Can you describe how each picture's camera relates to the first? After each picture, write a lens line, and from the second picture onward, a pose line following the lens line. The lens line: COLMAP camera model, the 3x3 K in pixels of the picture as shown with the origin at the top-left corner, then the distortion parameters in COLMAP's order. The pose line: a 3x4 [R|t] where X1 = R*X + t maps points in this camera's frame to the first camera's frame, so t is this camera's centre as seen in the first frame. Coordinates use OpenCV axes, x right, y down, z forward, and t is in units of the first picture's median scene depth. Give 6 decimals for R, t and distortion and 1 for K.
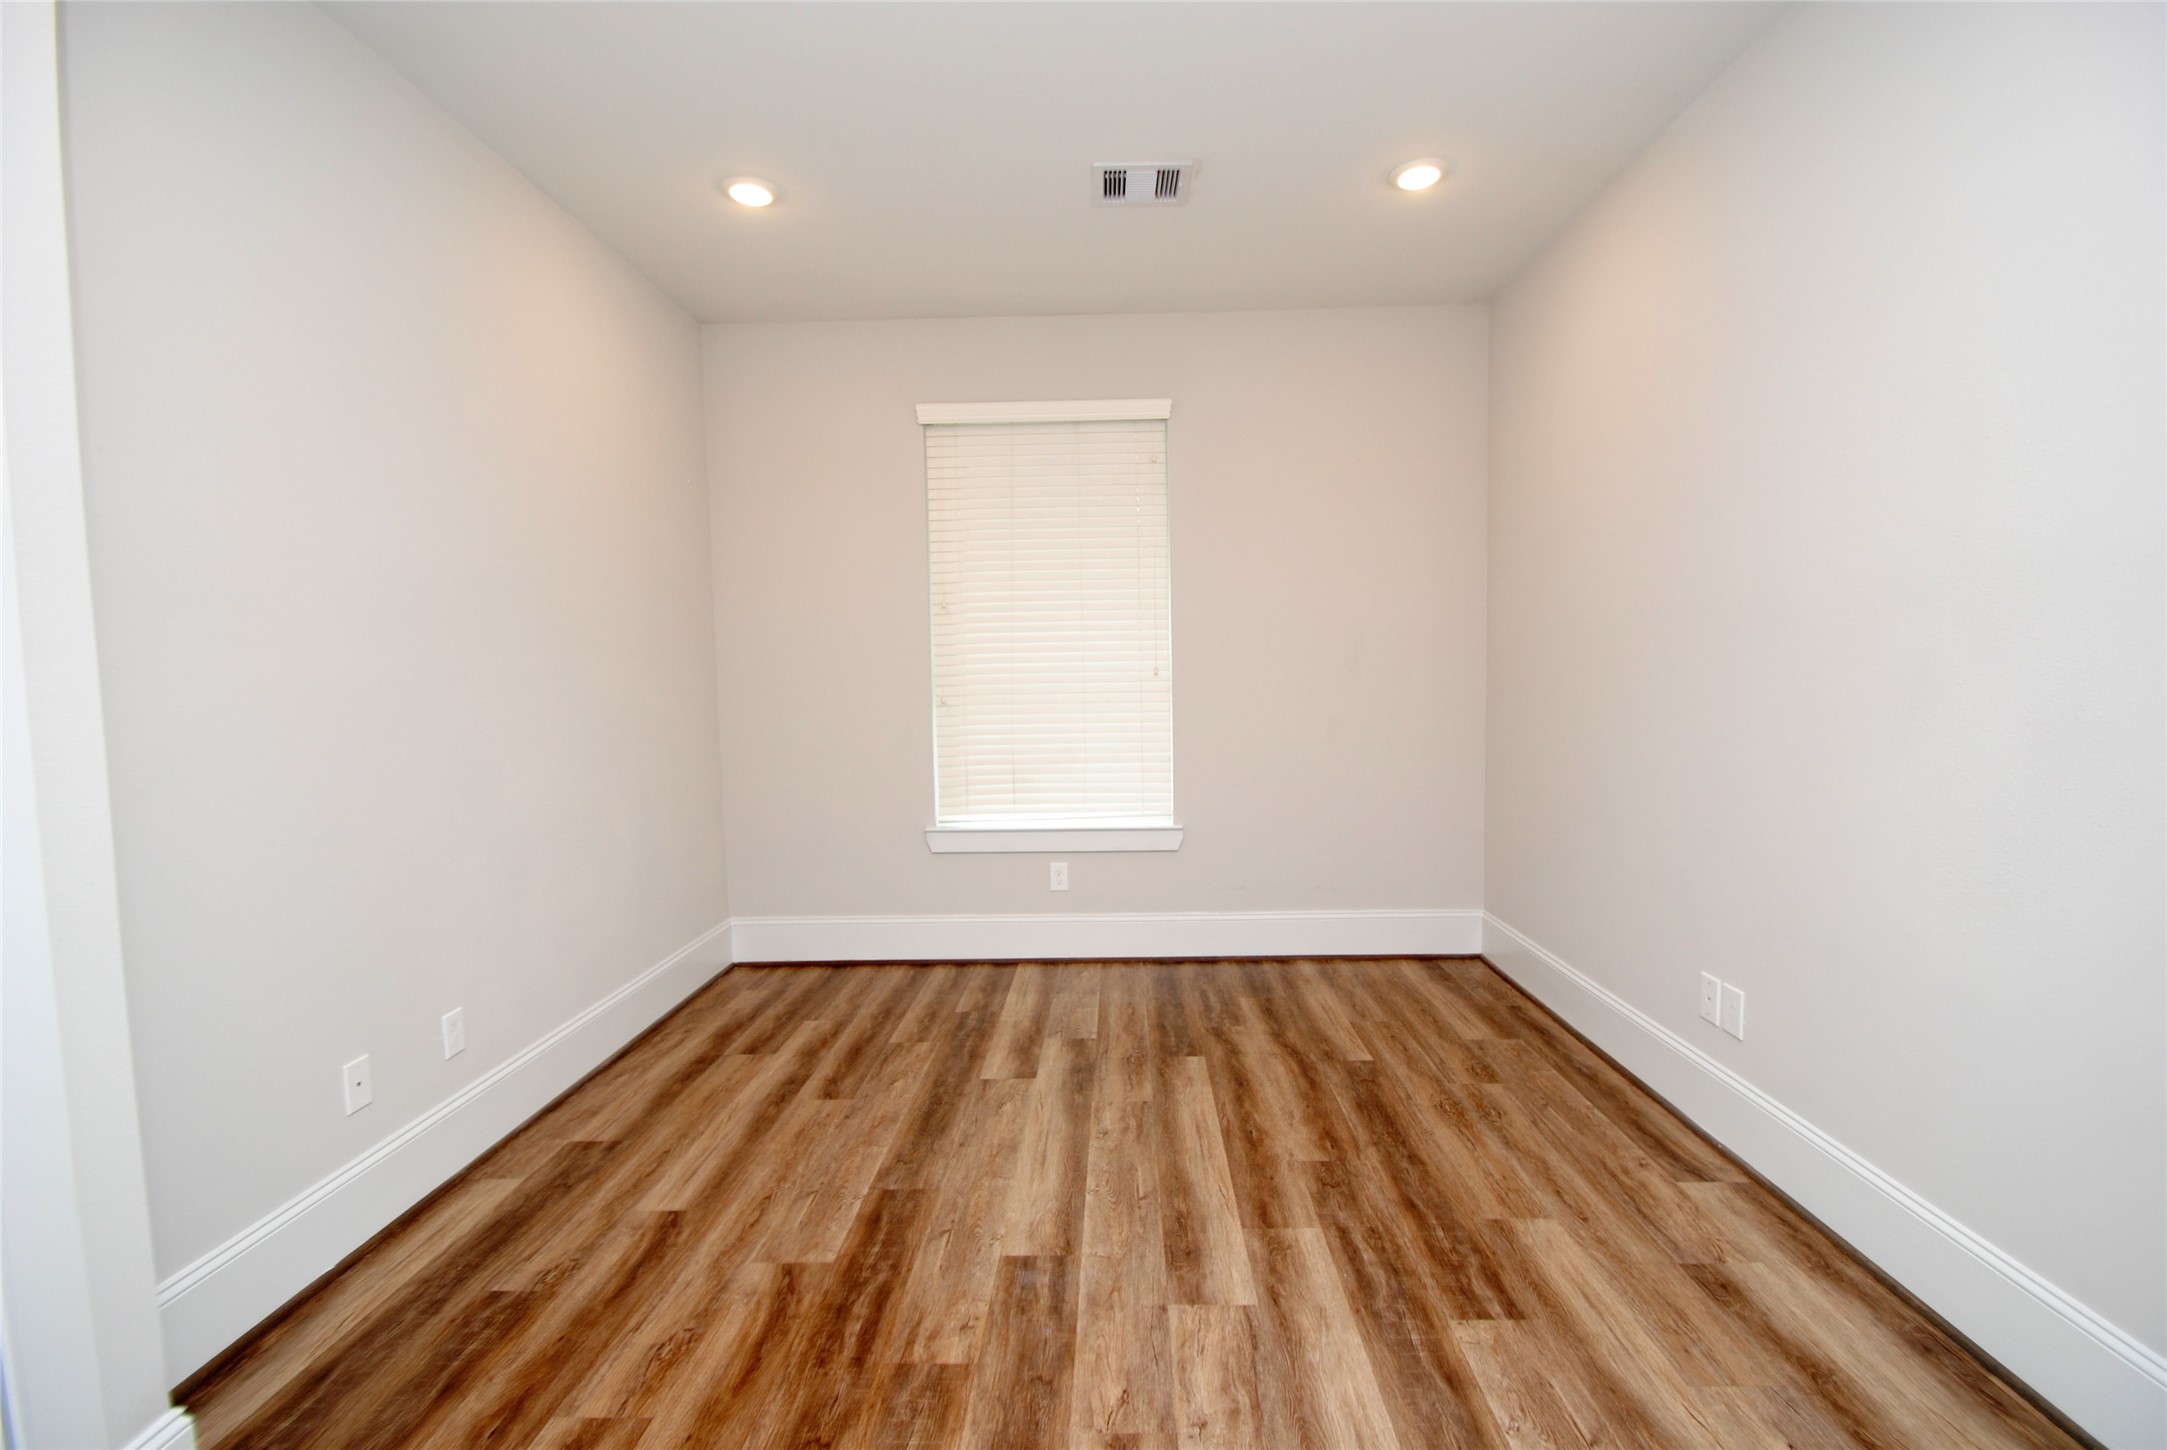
lens RADIAL K [[932.5, 0, 1088.7], [0, 932.5, 717.7], [0, 0, 1]] dist [0.004265, -0.006051]
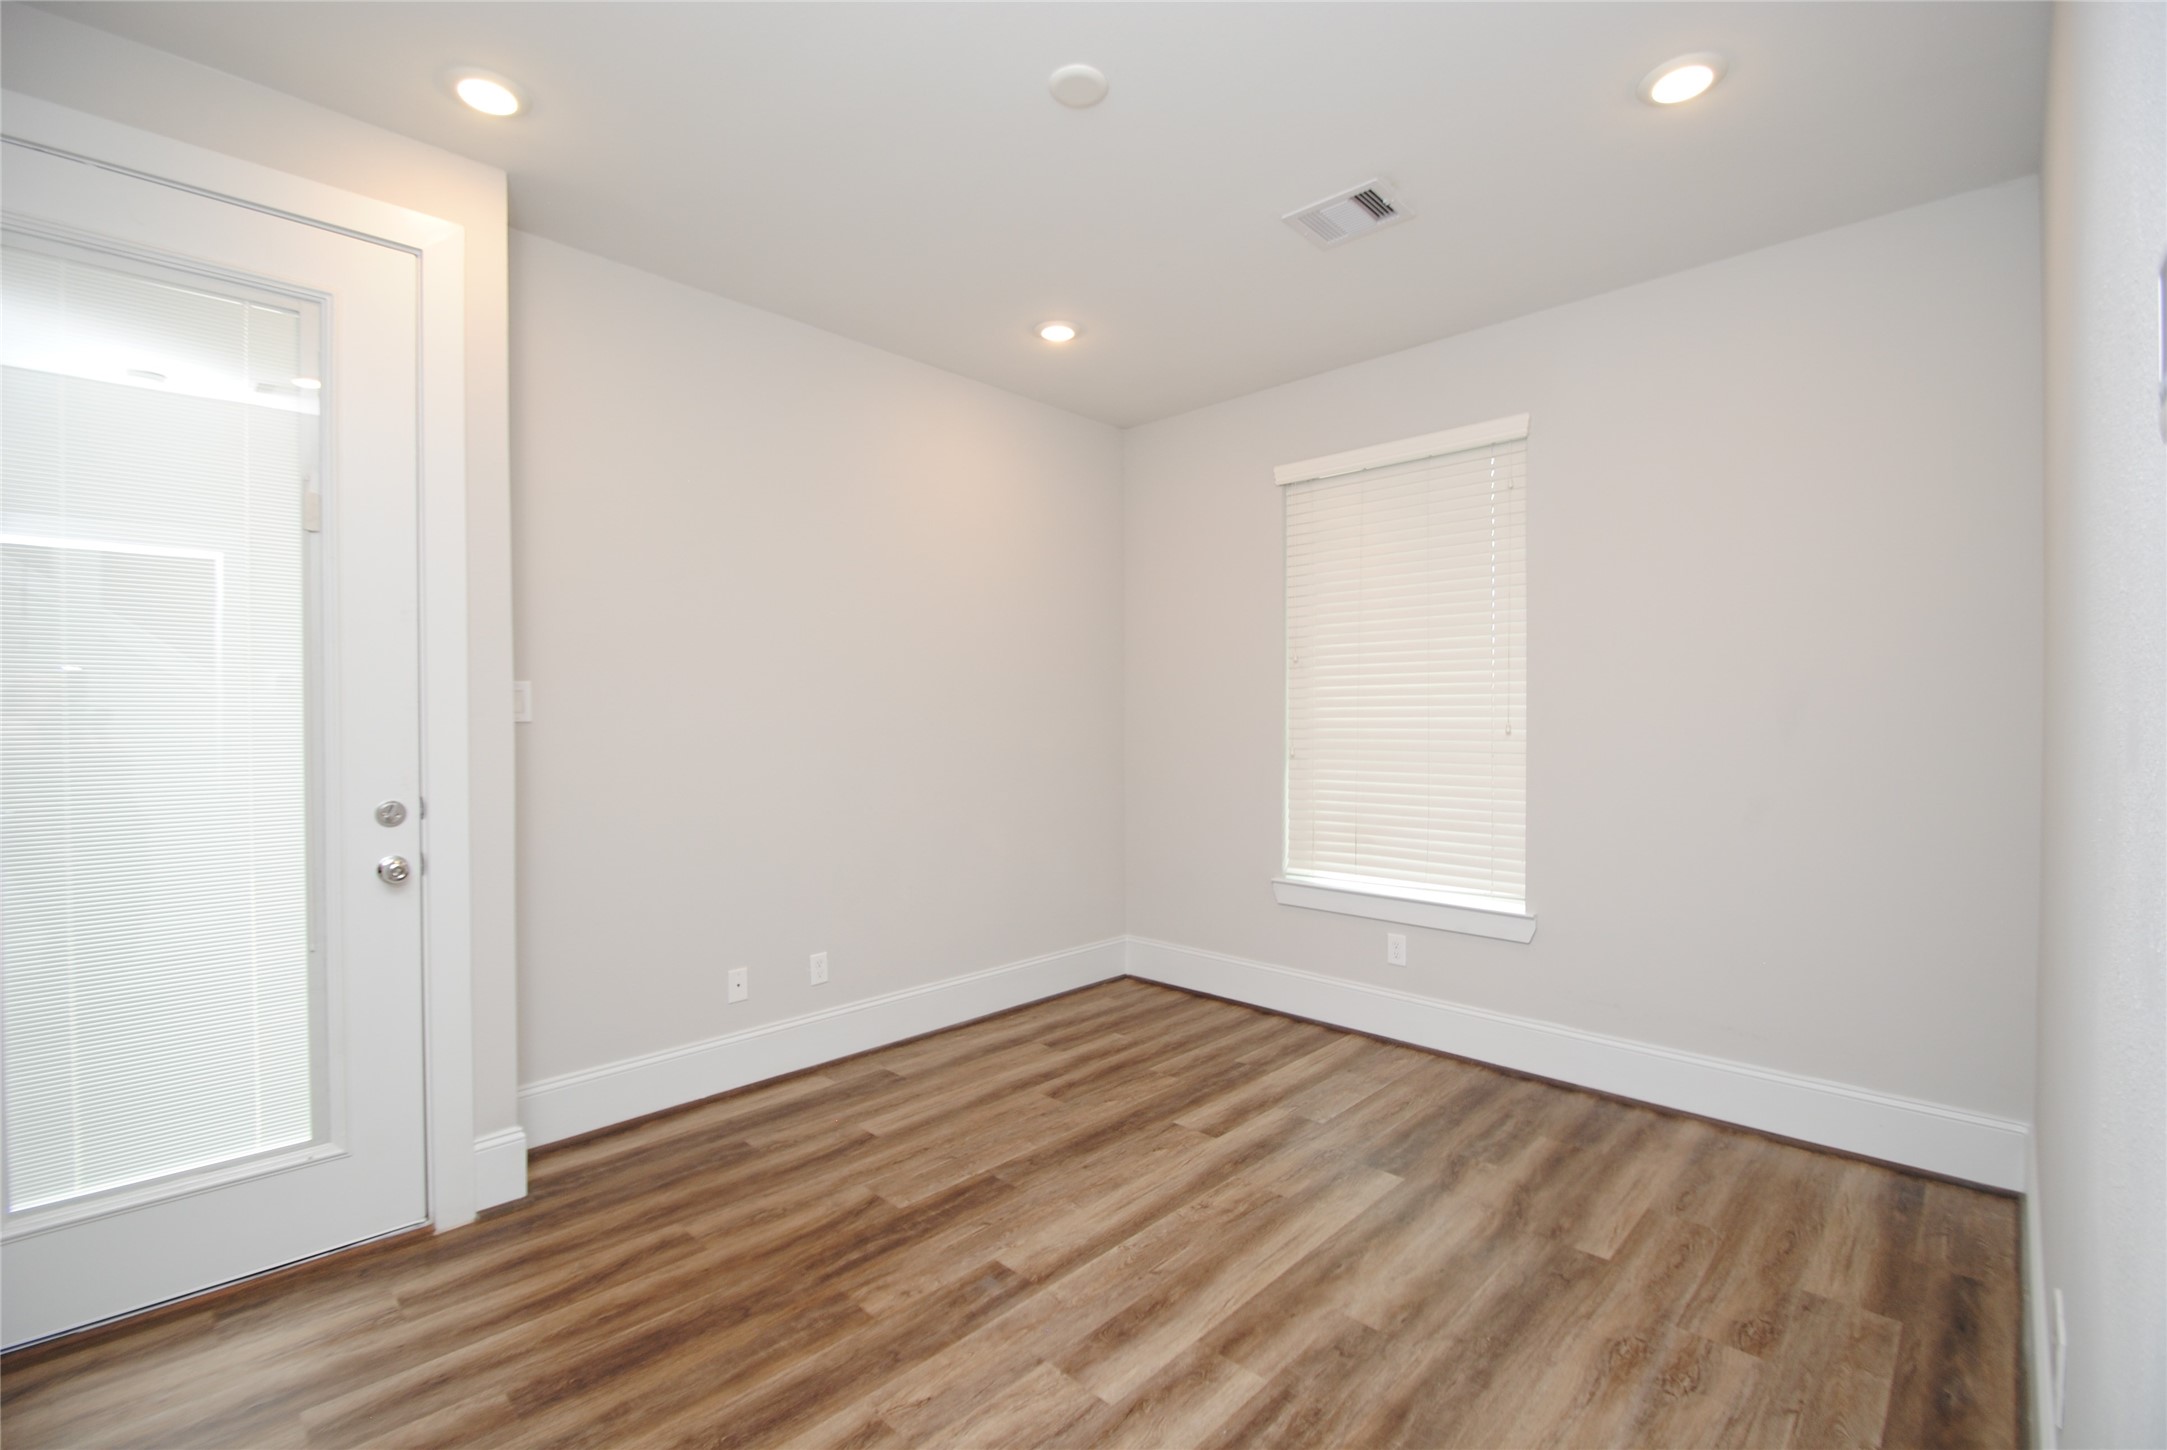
lens RADIAL K [[932.5, 0, 1117.3], [0, 932.5, 713.9], [0, 0, 1]] dist [0.004265, -0.006051]
pose [[0.748958, 0.011923, -0.662510, 0.514860], [-0.045989, 0.998362, -0.034022, -0.024297], [0.661019, 0.055949, 0.748280, 0.165237]]
